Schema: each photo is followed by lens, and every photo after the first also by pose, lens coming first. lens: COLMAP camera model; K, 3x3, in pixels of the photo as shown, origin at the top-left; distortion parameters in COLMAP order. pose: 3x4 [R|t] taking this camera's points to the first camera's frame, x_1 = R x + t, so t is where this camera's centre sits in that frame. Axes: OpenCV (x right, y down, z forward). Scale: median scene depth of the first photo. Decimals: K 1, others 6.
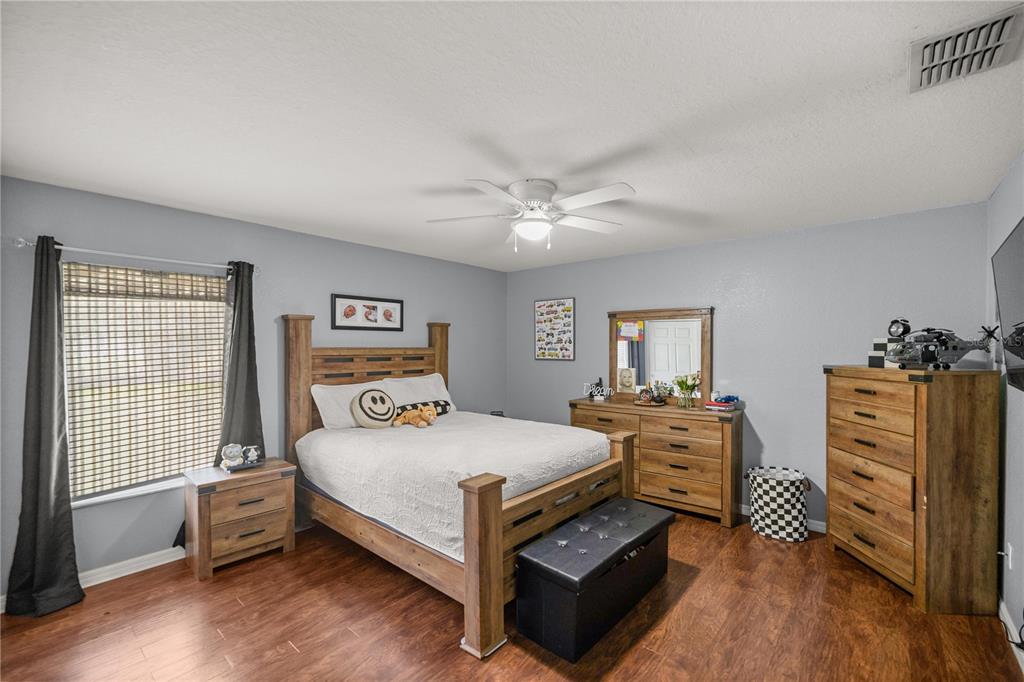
lens RADIAL K [[434.7, 0, 513.2], [0, 434.7, 344.4], [0, 0, 1]] dist [-0.000040, 0.000397]
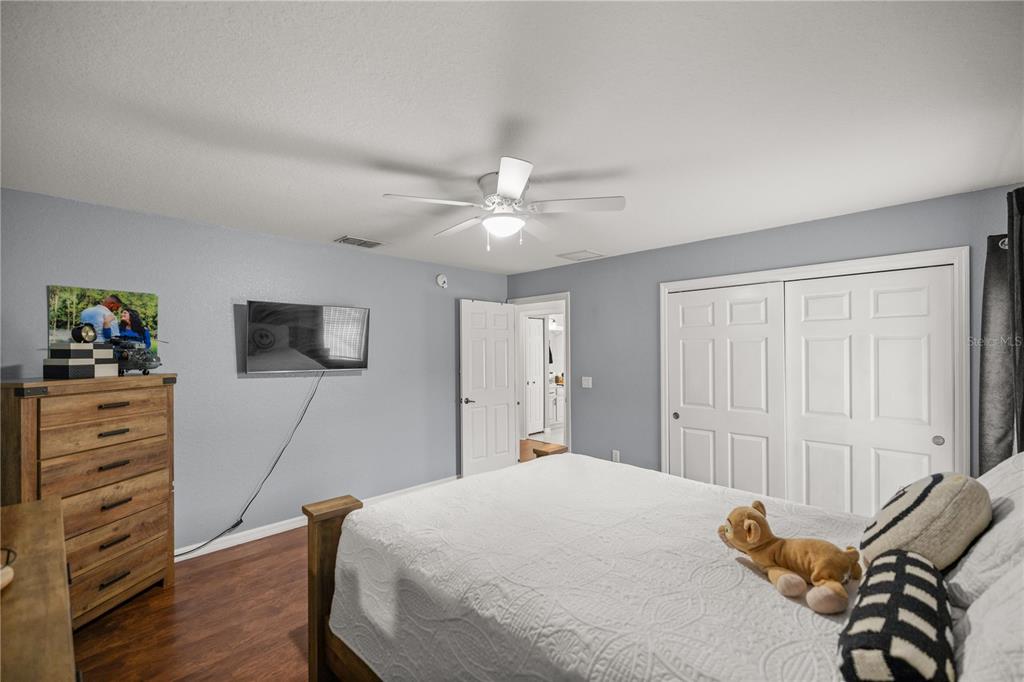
lens RADIAL K [[434.7, 0, 508.8], [0, 434.7, 347.4], [0, 0, 1]] dist [-0.000040, 0.000397]
pose [[-0.996552, 0.001011, 0.082966, -0.036277], [0.000018, 0.999928, -0.011976, 0.005058], [-0.082972, -0.011933, -0.996480, 1.826978]]
